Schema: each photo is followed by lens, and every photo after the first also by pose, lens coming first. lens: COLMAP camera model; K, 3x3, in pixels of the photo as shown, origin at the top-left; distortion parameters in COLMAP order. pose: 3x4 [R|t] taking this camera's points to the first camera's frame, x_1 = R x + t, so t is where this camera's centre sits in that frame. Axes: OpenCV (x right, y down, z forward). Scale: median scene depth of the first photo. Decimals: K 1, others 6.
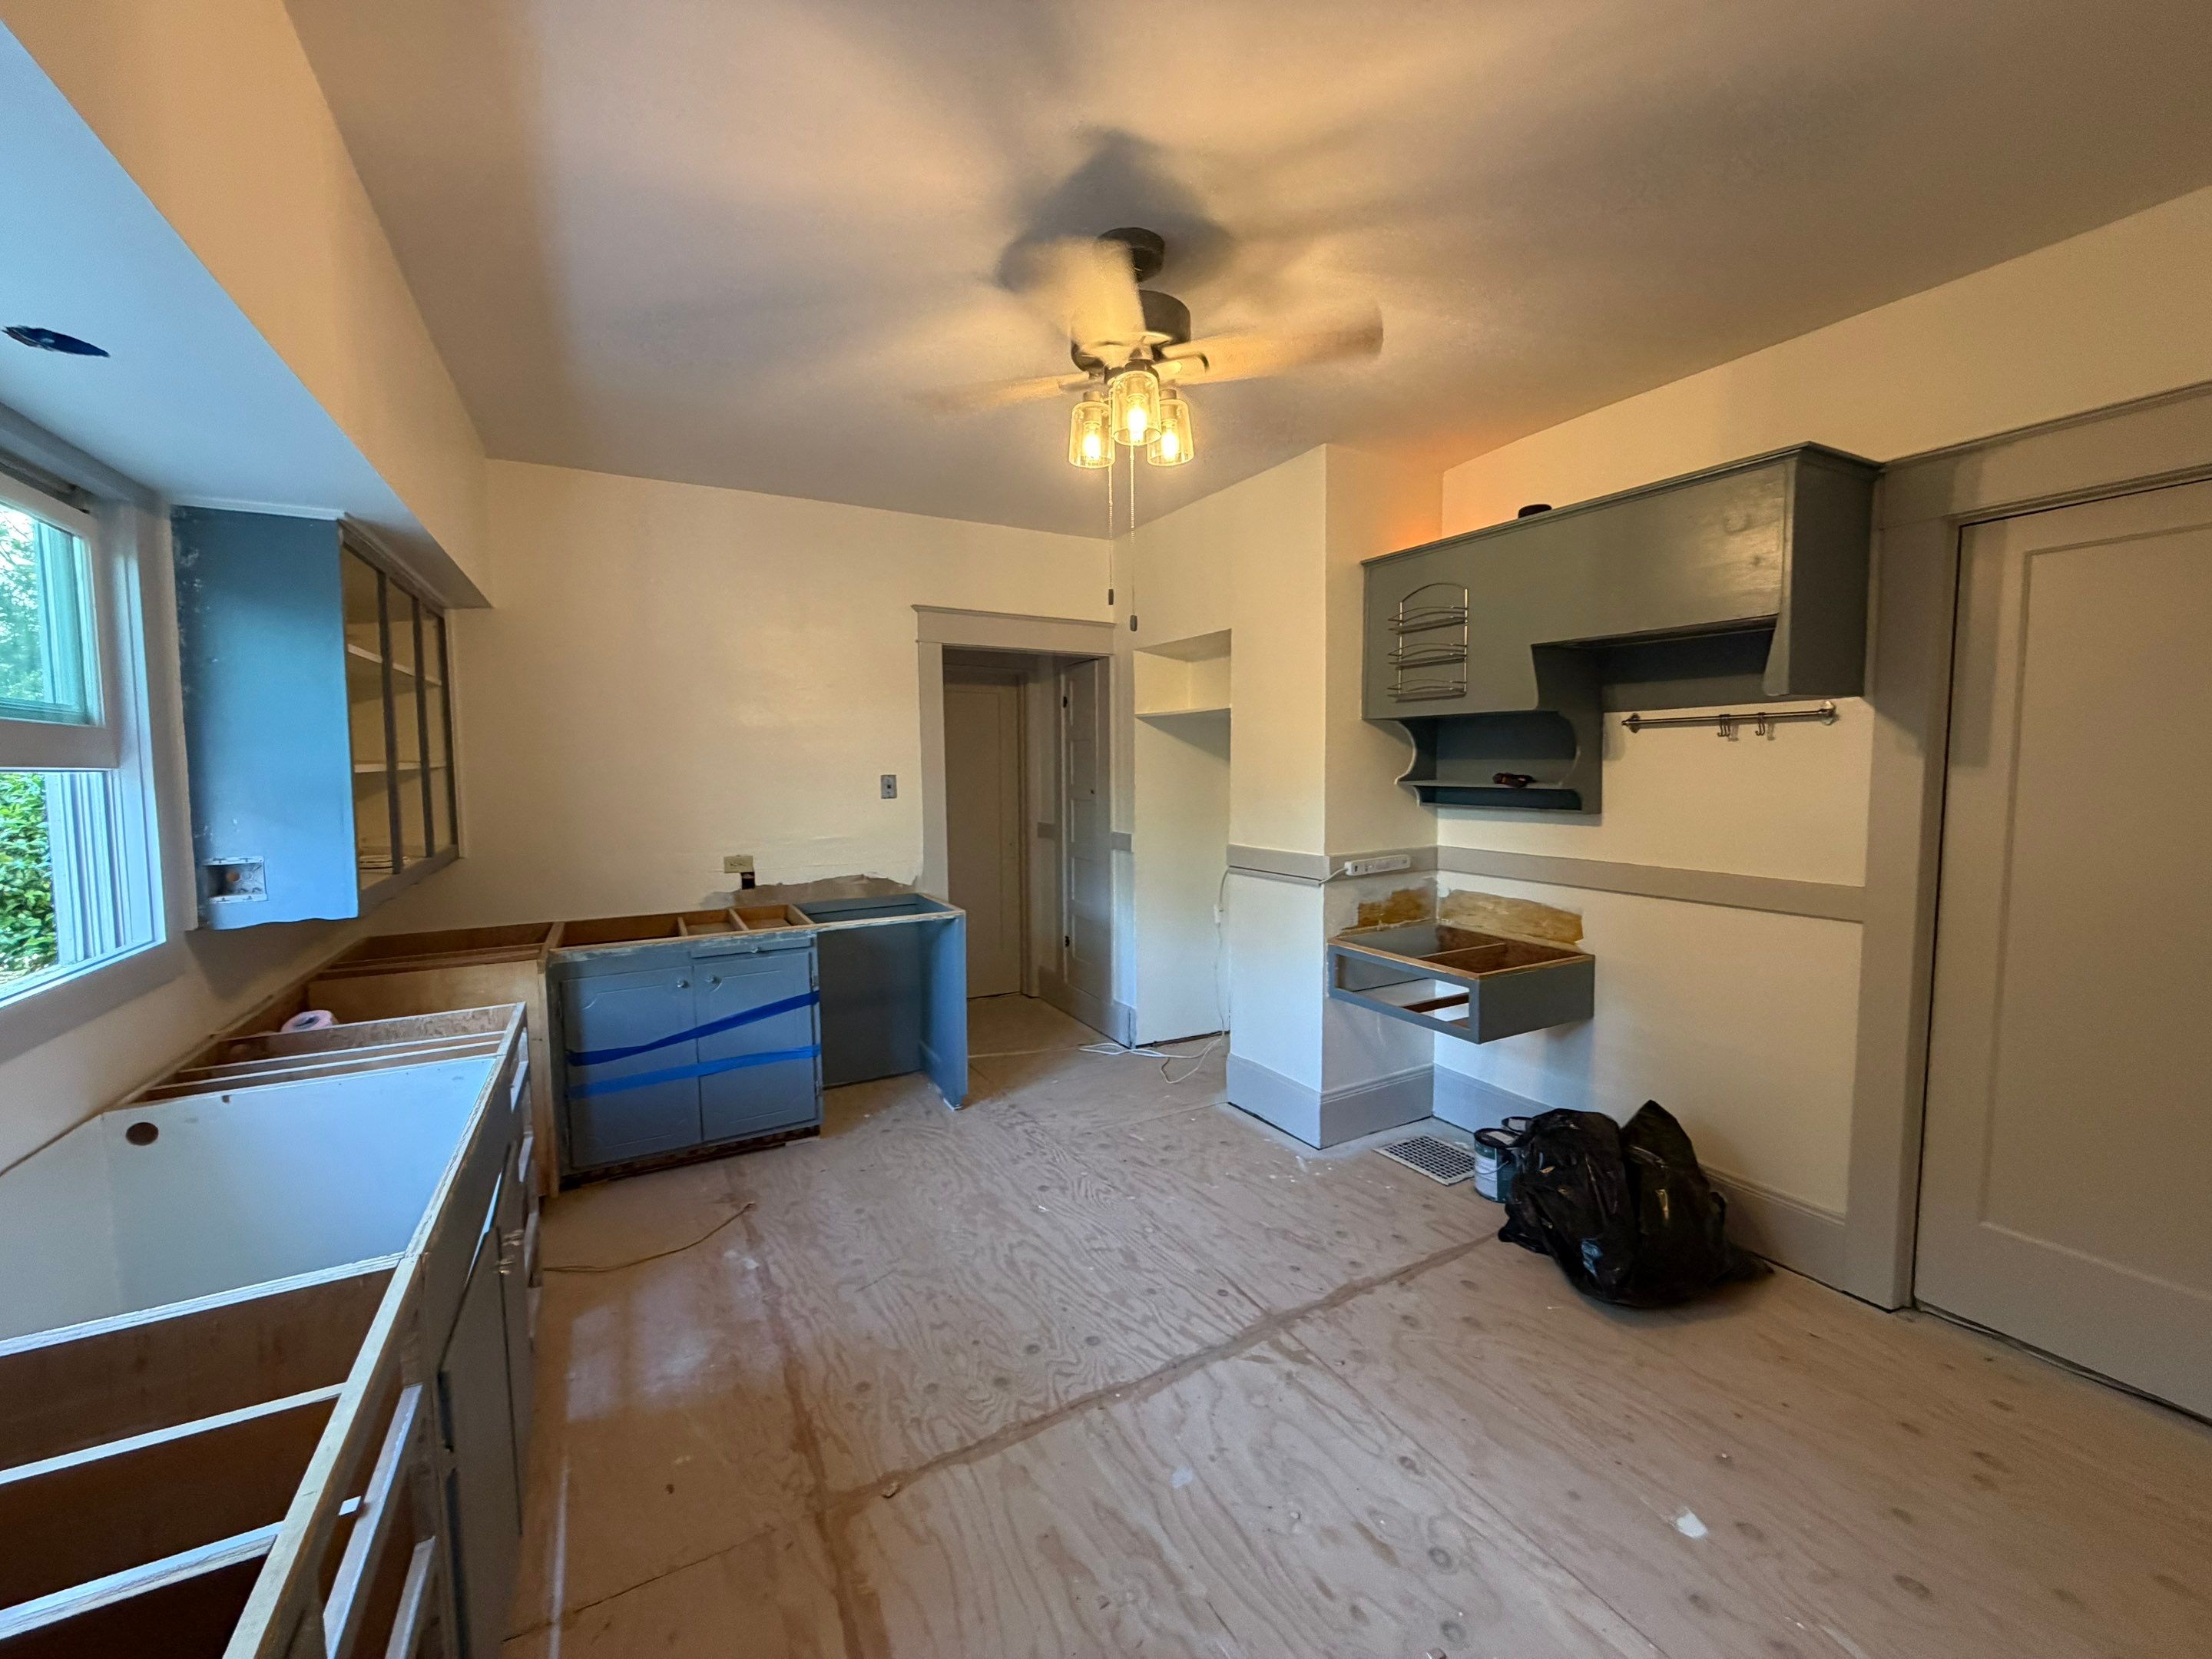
lens RADIAL K [[872.9, 0, 1100.7], [0, 872.9, 826.0], [0, 0, 1]] dist [-0.000096, -0.000382]
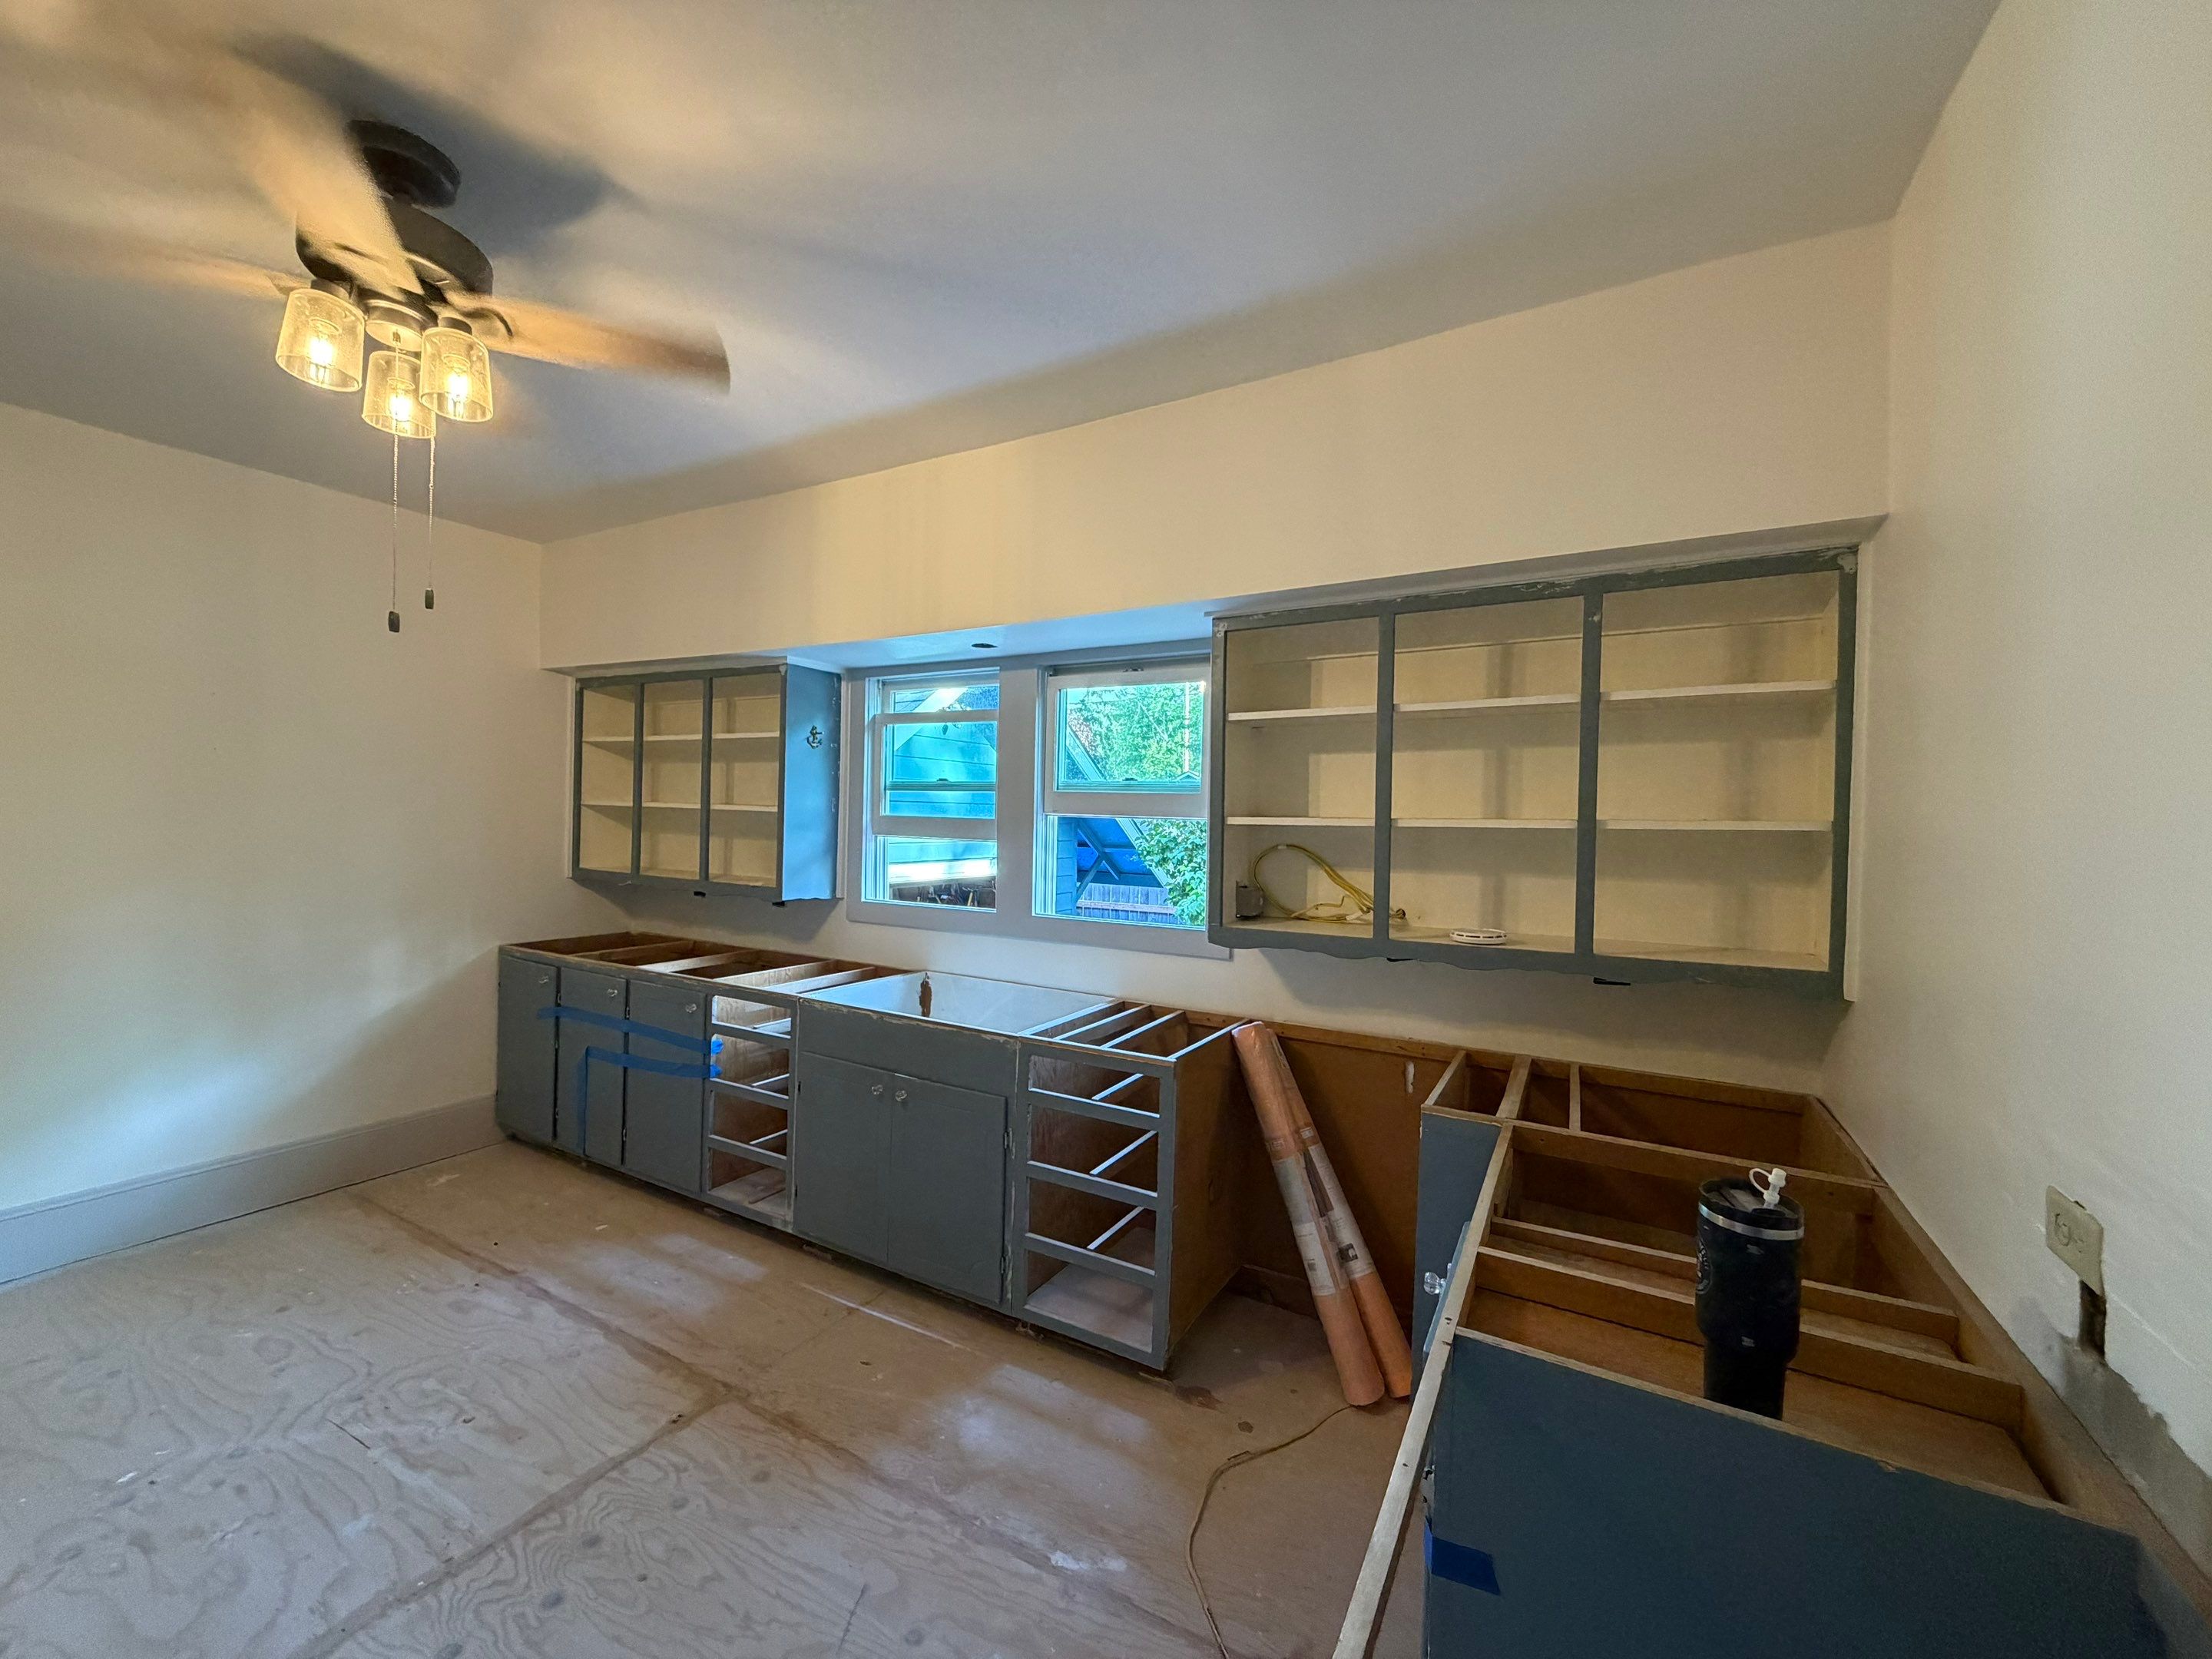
lens RADIAL K [[878.4, 0, 1098.5], [0, 878.4, 825.3], [0, 0, 1]] dist [0.001115, -0.000925]
pose [[-0.851717, -0.007502, -0.523949, -0.082558], [-0.054560, 0.995732, 0.074435, -0.140788], [0.521154, 0.091984, -0.848491, 1.942304]]
